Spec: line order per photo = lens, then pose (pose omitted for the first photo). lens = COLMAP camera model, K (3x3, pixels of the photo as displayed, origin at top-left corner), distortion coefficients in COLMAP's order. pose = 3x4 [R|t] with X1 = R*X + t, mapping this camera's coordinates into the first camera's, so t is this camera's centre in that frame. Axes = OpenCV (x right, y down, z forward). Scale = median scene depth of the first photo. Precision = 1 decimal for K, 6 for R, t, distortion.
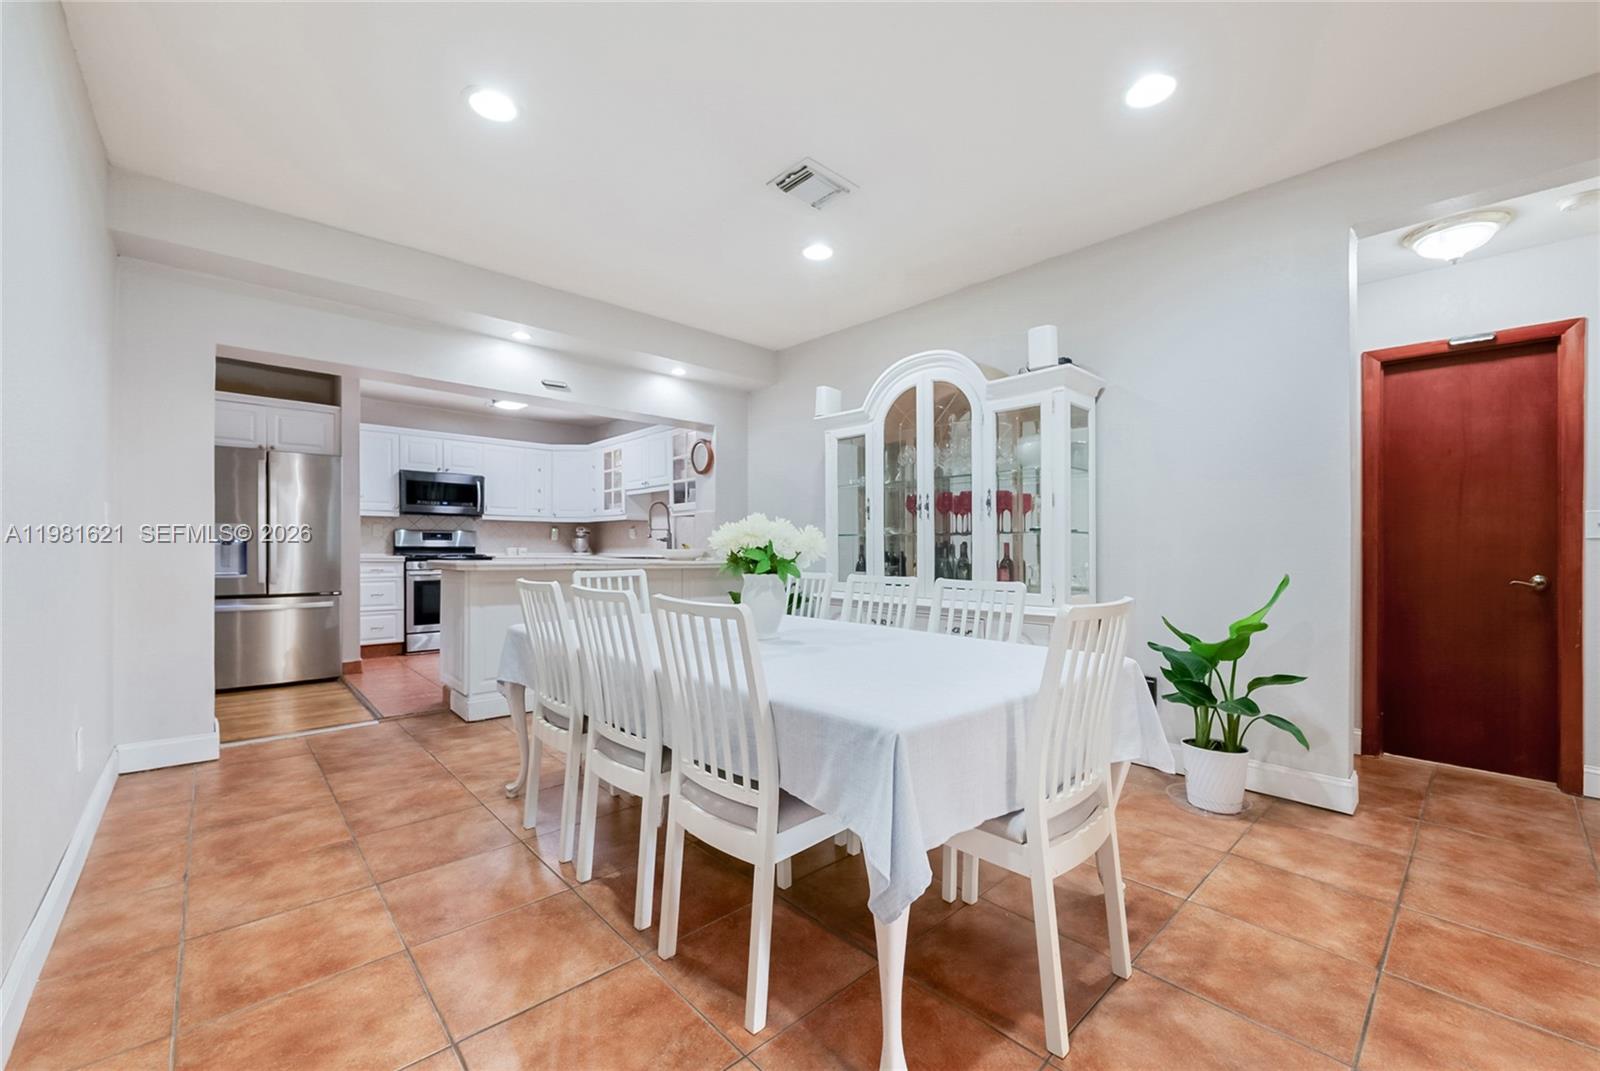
lens RADIAL K [[639.0, 0, 783.6], [0, 639.0, 545.8], [0, 0, 1]] dist [-0.002554, 0.000094]
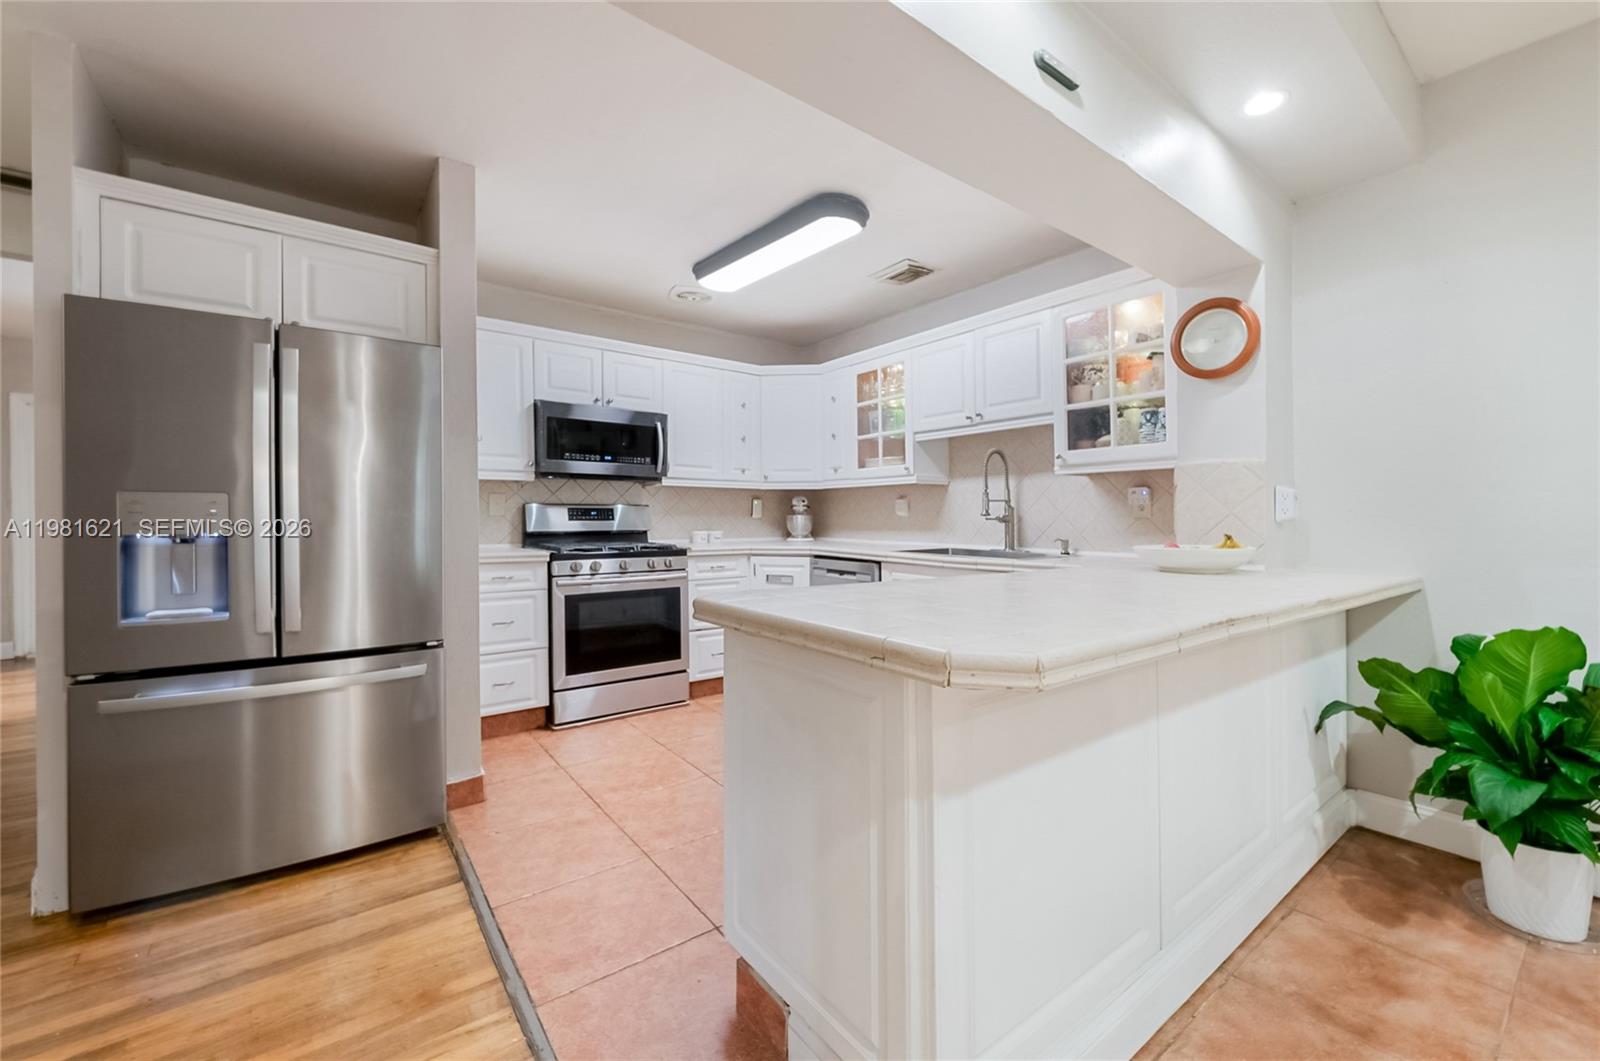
lens RADIAL K [[631.2, 0, 814.5], [0, 631.2, 519.4], [0, 0, 1]] dist [0.000965, -0.000159]
pose [[0.998343, -0.004132, -0.057388, -0.315496], [0.004510, 0.999969, 0.006449, -0.013466], [0.057359, -0.006697, 0.998331, 0.443163]]
